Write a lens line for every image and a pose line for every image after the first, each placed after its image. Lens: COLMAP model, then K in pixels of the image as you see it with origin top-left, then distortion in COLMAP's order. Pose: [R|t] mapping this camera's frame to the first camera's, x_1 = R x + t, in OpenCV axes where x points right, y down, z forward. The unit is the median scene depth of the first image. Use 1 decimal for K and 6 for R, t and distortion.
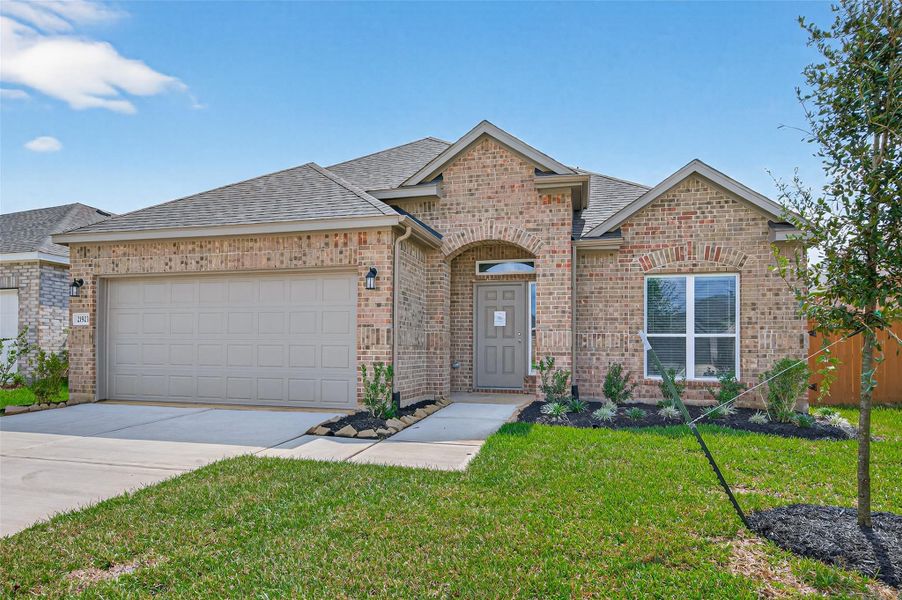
lens RADIAL K [[557.2, 0, 430.2], [0, 557.2, 338.5], [0, 0, 1]] dist [-0.020893, 0.013367]
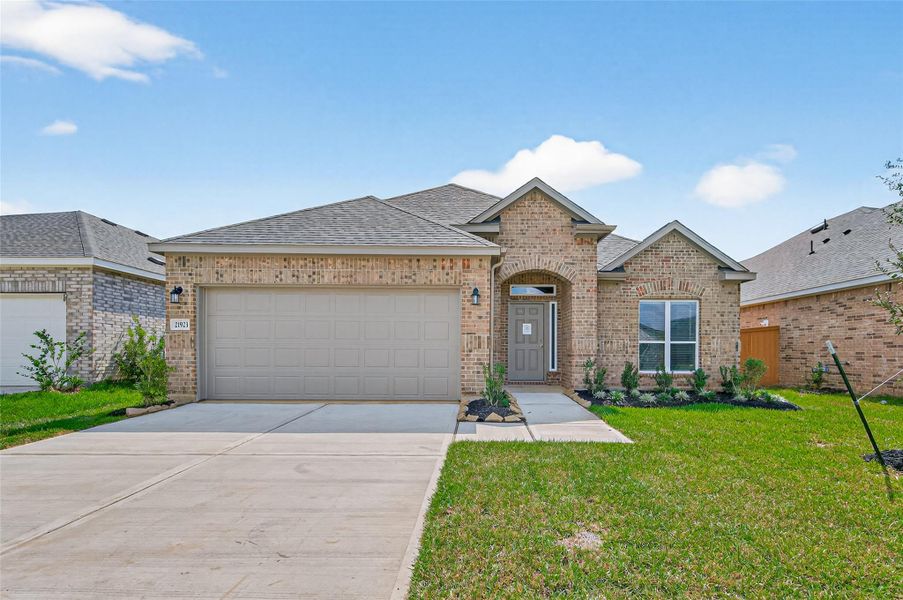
lens RADIAL K [[430.2, 0, 475.2], [0, 430.2, 352.8], [0, 0, 1]] dist [-0.001971, -0.000965]
pose [[0.963052, -0.002557, 0.269304, -0.315018], [-0.003584, 0.999745, 0.022307, -0.001179], [-0.269292, -0.022448, 0.962797, 0.052224]]
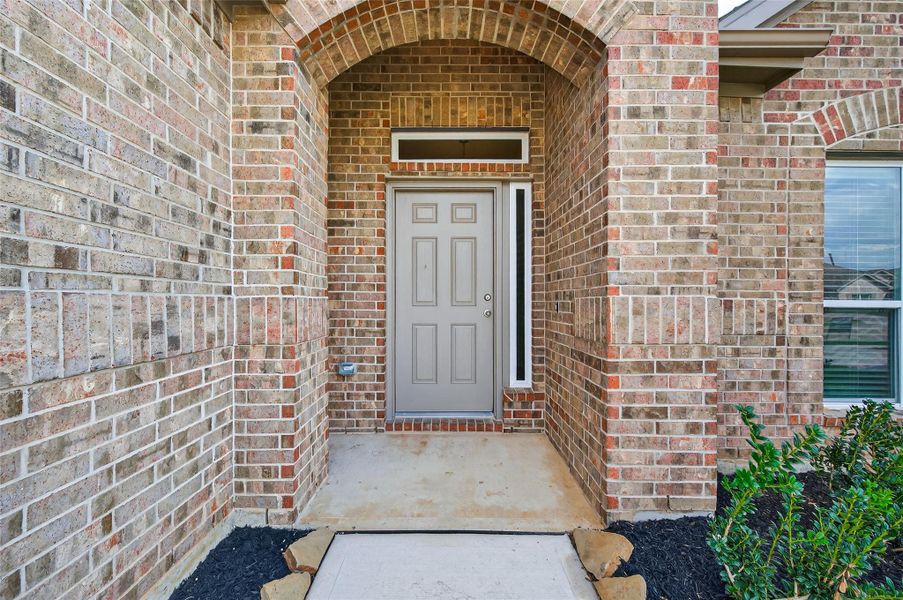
lens RADIAL K [[382.0, 0, 451.6], [0, 382.0, 302.0], [0, 0, 1]] dist [0.001976, -0.001394]
pose [[0.957596, -0.005122, 0.288071, 0.045928], [-0.001564, 0.999735, 0.022974, -0.013340], [-0.288112, -0.022451, 0.957334, 0.811708]]
